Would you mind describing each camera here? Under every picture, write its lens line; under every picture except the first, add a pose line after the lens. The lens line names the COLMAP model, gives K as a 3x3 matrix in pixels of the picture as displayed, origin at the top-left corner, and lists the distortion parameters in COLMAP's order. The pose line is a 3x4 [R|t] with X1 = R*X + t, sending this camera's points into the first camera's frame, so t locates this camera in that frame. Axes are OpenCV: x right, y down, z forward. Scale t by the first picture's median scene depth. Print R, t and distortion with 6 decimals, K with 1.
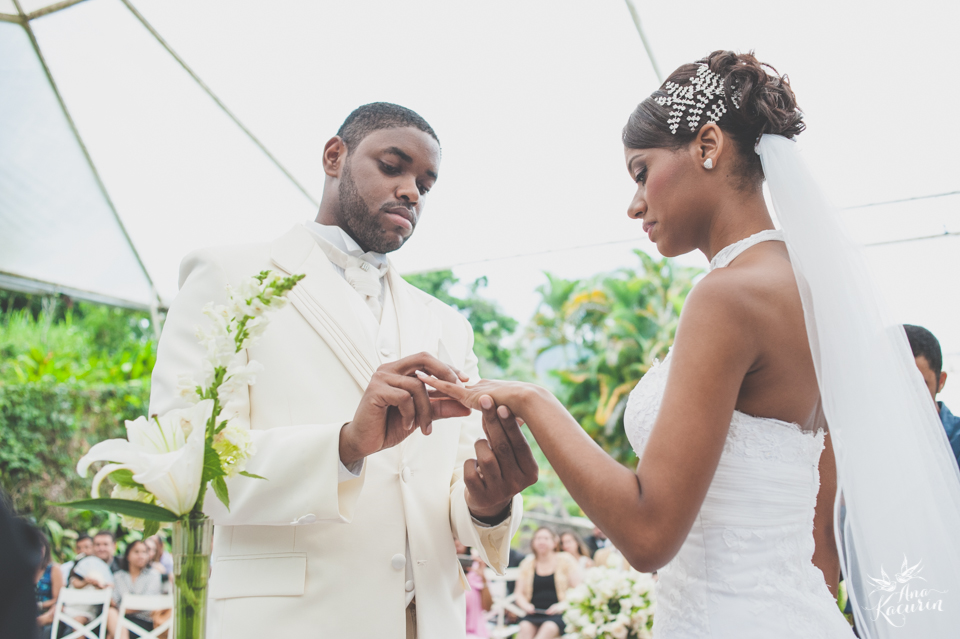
lens RADIAL K [[979.2, 0, 487.6], [0, 979.2, 326.6], [0, 0, 1]] dist [-0.048208, 0.000000]
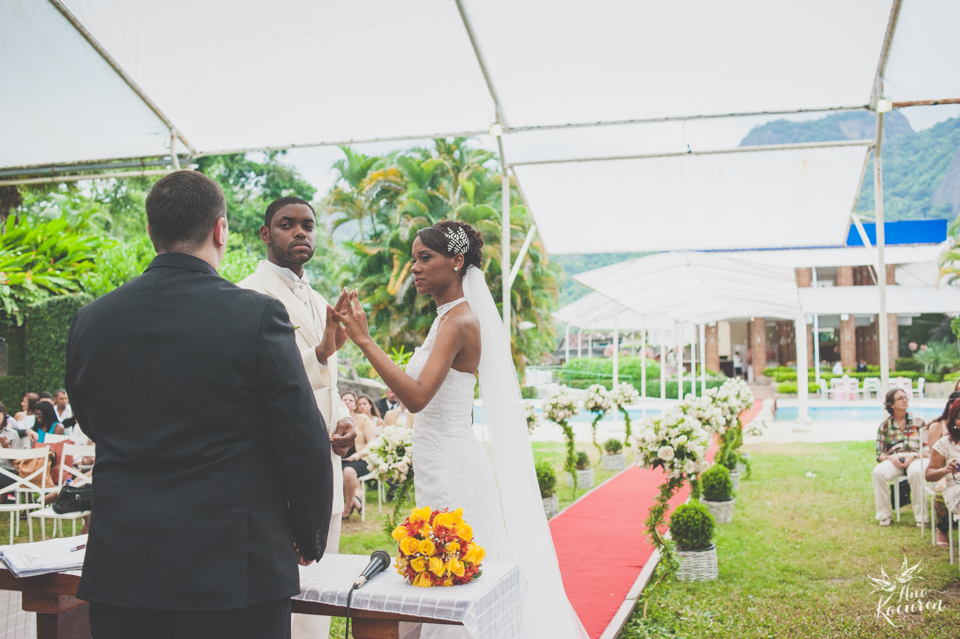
lens RADIAL K [[979.2, 0, 480.5], [0, 979.2, 323.7], [0, 0, 1]] dist [-0.048208, 0.000000]
pose [[0.978374, 0.021443, 0.205729, -0.032617], [-0.049848, 0.989741, 0.133898, -0.058216], [-0.200747, -0.141258, 0.969405, -0.232216]]
